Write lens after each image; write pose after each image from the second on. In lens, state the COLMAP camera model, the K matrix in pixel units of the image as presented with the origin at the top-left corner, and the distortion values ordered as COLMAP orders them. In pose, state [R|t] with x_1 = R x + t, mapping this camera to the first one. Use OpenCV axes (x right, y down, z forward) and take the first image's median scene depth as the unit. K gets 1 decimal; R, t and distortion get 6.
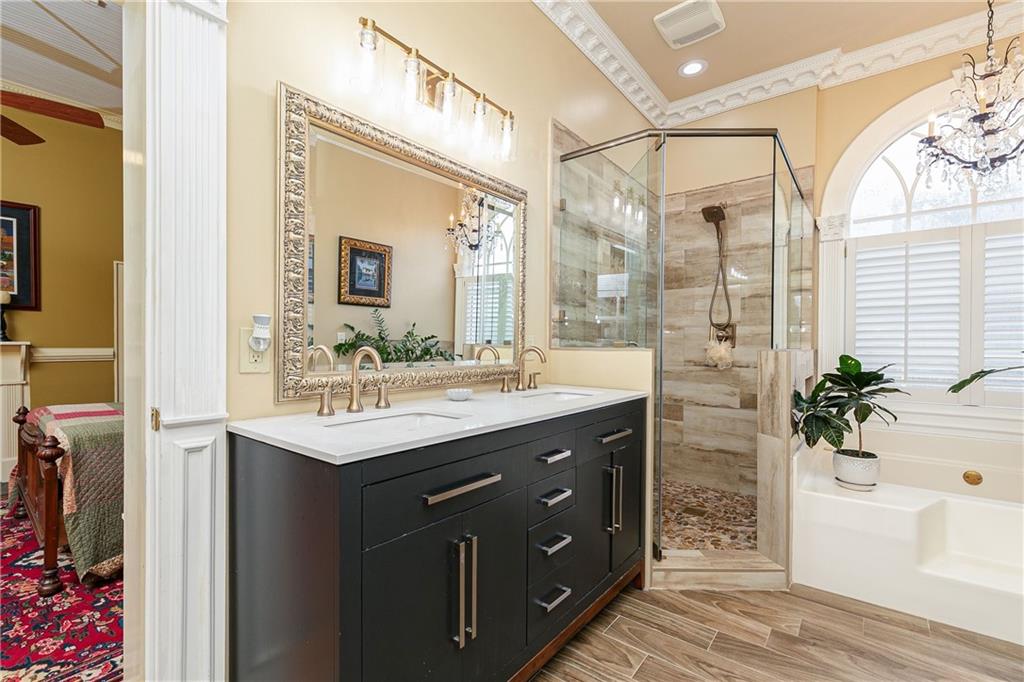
lens RADIAL K [[457.4, 0, 512.1], [0, 457.4, 346.9], [0, 0, 1]] dist [0.002480, 0.000222]
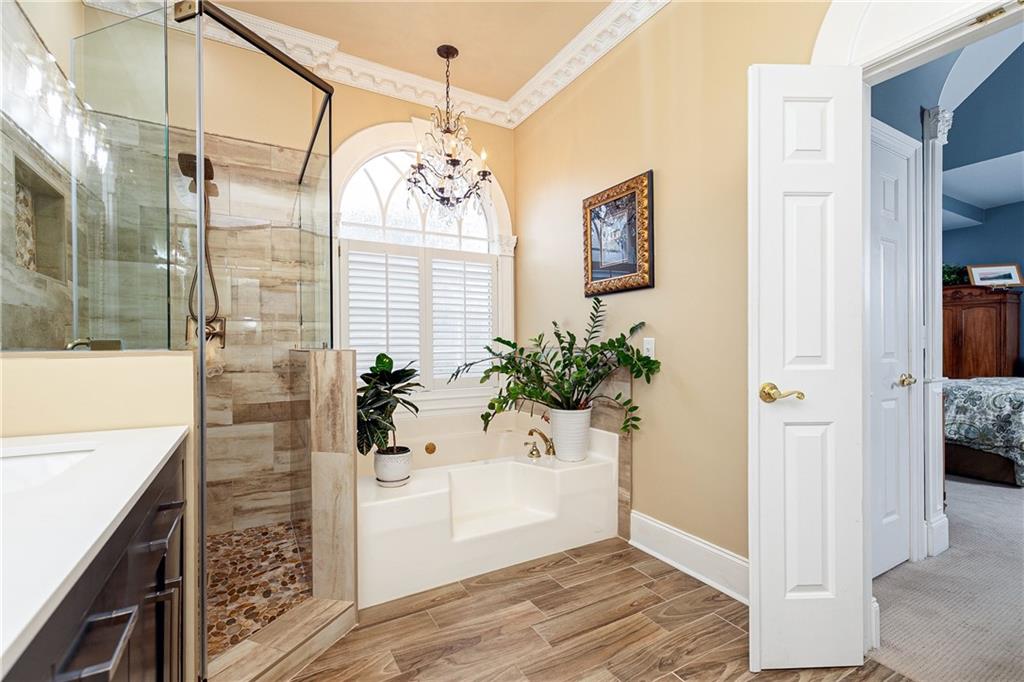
lens RADIAL K [[457.4, 0, 512.1], [0, 457.4, 346.9], [0, 0, 1]] dist [0.002480, 0.000222]
pose [[0.371151, -0.011700, 0.928499, -0.085947], [0.010957, 0.999906, 0.008220, -0.001577], [-0.928508, 0.007123, 0.371245, 0.372331]]
